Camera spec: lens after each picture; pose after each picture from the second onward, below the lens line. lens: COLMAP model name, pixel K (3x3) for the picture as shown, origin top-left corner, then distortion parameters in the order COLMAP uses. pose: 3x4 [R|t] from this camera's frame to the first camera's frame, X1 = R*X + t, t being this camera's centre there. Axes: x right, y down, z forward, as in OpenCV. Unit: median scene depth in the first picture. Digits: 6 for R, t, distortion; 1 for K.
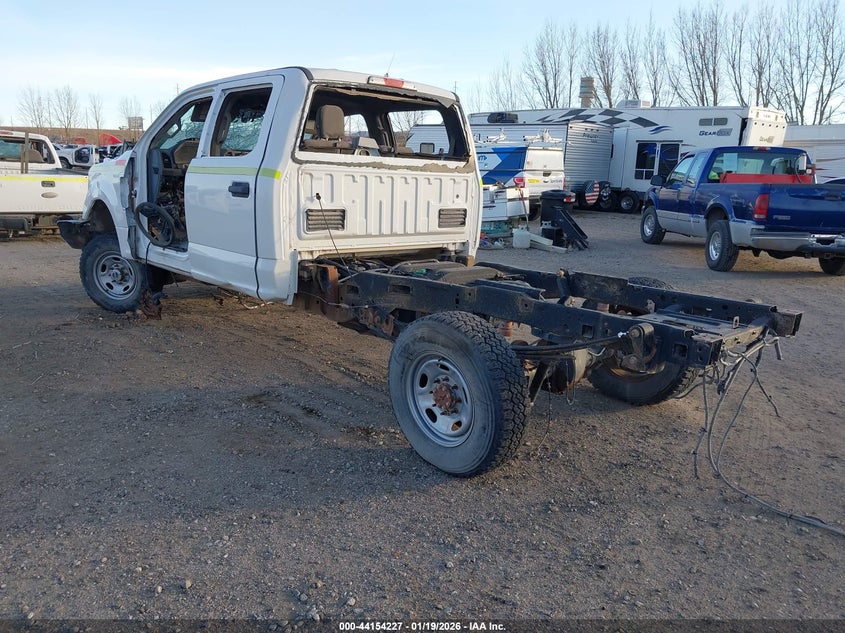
lens RADIAL K [[659.1, 0, 418.0], [0, 659.1, 317.2], [0, 0, 1]] dist [0.003643, 0.001240]
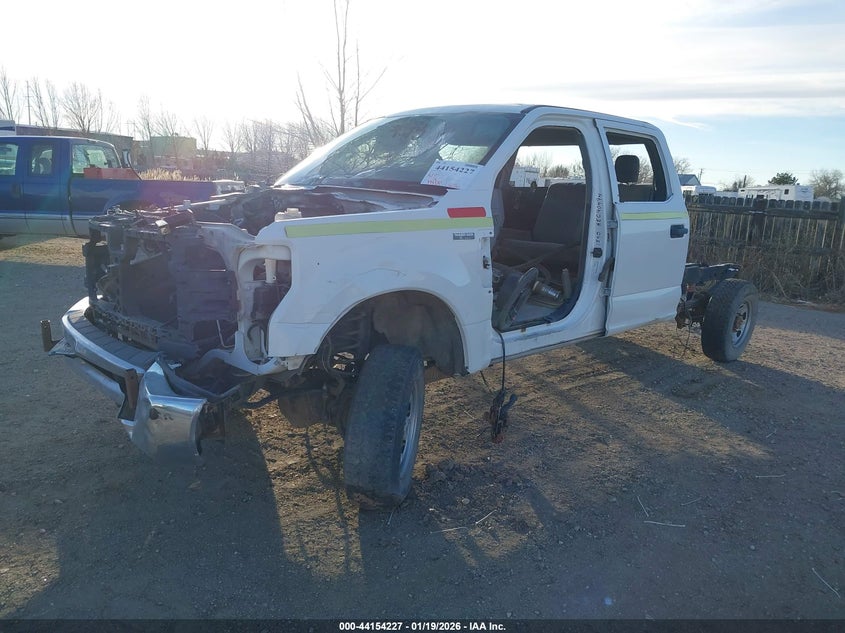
lens RADIAL K [[659.1, 0, 418.0], [0, 659.1, 317.2], [0, 0, 1]] dist [0.003643, 0.001240]
pose [[-0.029135, -0.230510, 0.972634, -1.232848], [0.174492, 0.956933, 0.232016, -0.346718], [-0.984227, 0.176477, 0.012342, 1.278050]]
